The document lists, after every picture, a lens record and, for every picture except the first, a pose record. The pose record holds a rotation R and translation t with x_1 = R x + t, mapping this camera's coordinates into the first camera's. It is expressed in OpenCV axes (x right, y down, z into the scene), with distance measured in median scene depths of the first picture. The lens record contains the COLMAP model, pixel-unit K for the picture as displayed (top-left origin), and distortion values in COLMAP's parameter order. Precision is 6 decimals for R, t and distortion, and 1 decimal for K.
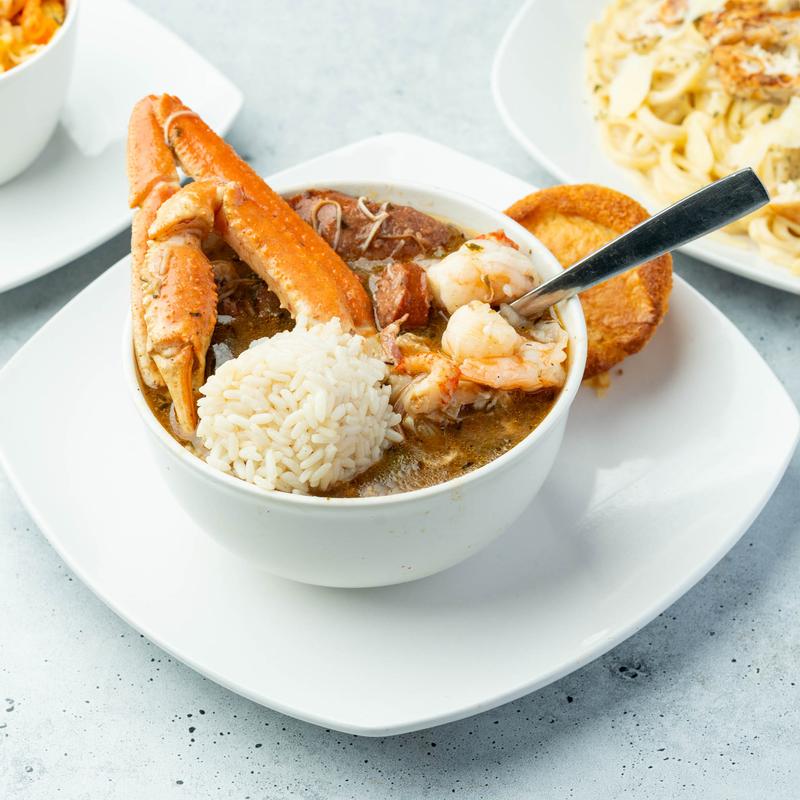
lens RADIAL K [[3646.5, 0, 399.5], [0, 3646.5, 400.2], [0, 0, 1]] dist [0.049110, 0.000000]
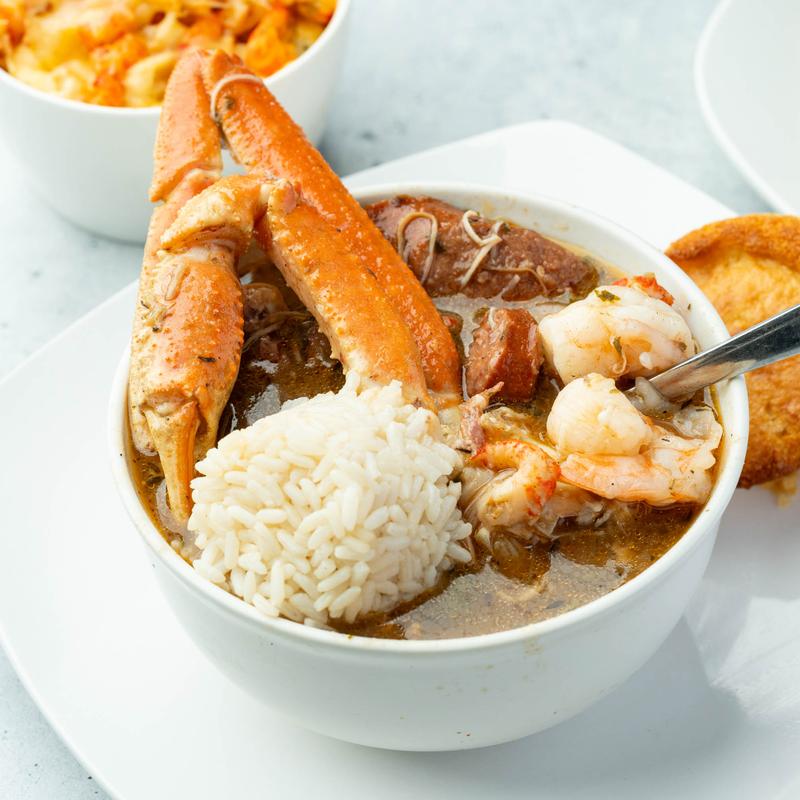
lens RADIAL K [[3646.5, 0, 400.7], [0, 3646.5, 399.3], [0, 0, 1]] dist [0.049110, 0.000000]
pose [[0.989439, 0.089956, -0.113658, 0.064630], [-0.086969, 0.995729, 0.030983, -0.040806], [0.115960, -0.020771, 0.993037, 0.278056]]
